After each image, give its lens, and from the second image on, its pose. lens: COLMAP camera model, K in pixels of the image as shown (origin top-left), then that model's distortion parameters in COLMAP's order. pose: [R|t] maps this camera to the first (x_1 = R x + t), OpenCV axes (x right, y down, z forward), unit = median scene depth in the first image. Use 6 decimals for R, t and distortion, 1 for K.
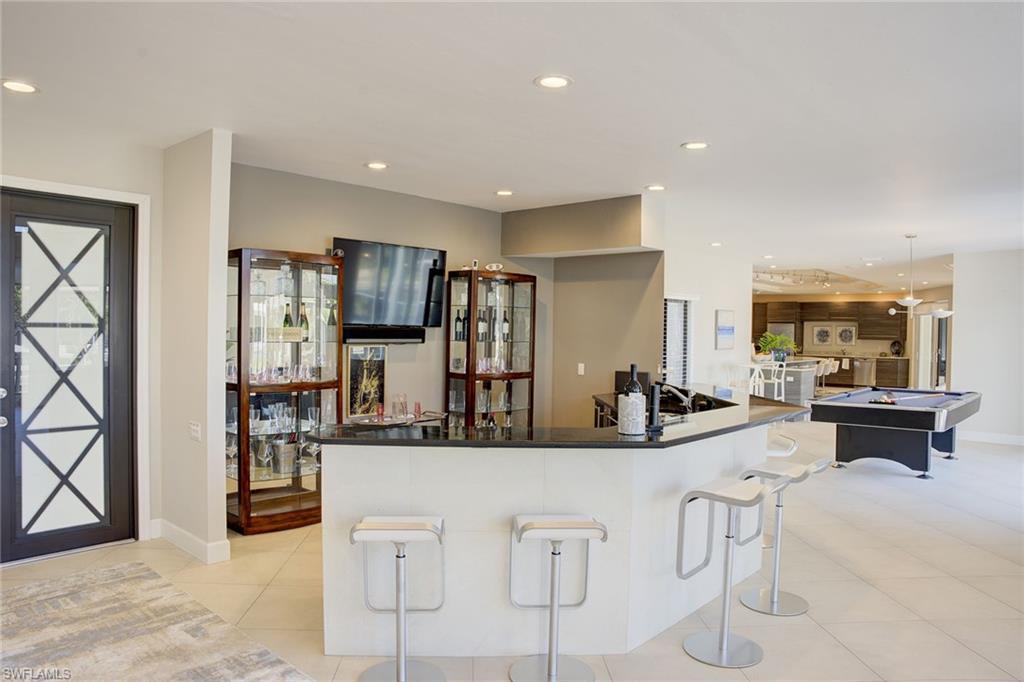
lens RADIAL K [[694.7, 0, 512.0], [0, 694.7, 341.0], [0, 0, 1]] dist [-0.076020, 0.000505]
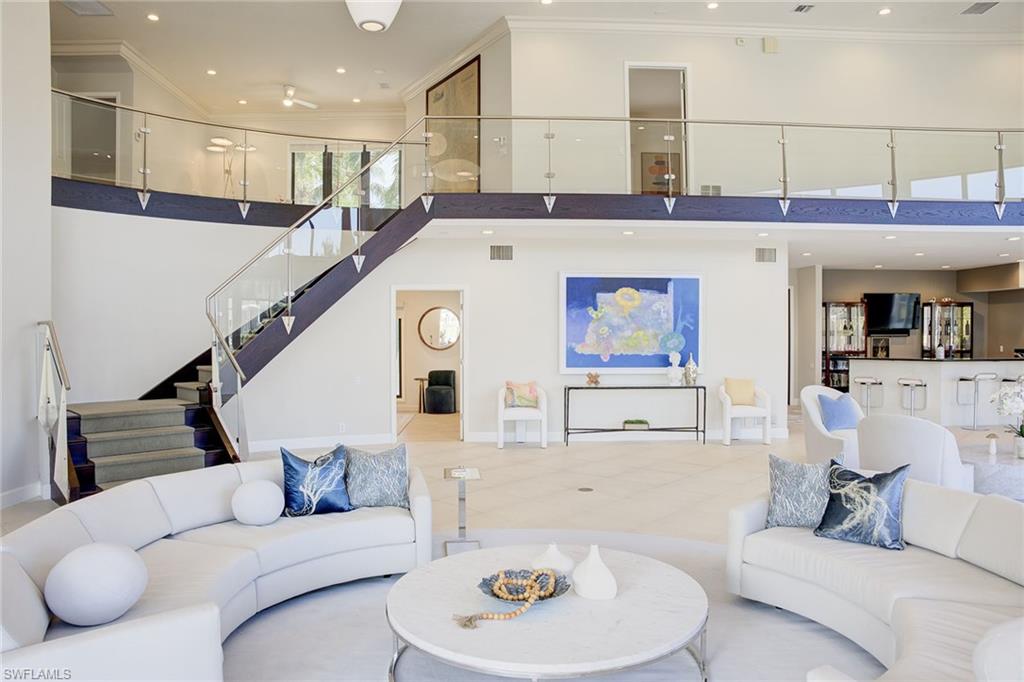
lens RADIAL K [[694.7, 0, 512.0], [0, 694.7, 341.0], [0, 0, 1]] dist [-0.076020, 0.000505]
pose [[0.697564, -0.004865, -0.716506, 0.586856], [0.004046, 0.999988, -0.002851, 0.020764], [0.716511, -0.000910, 0.697575, -1.548631]]
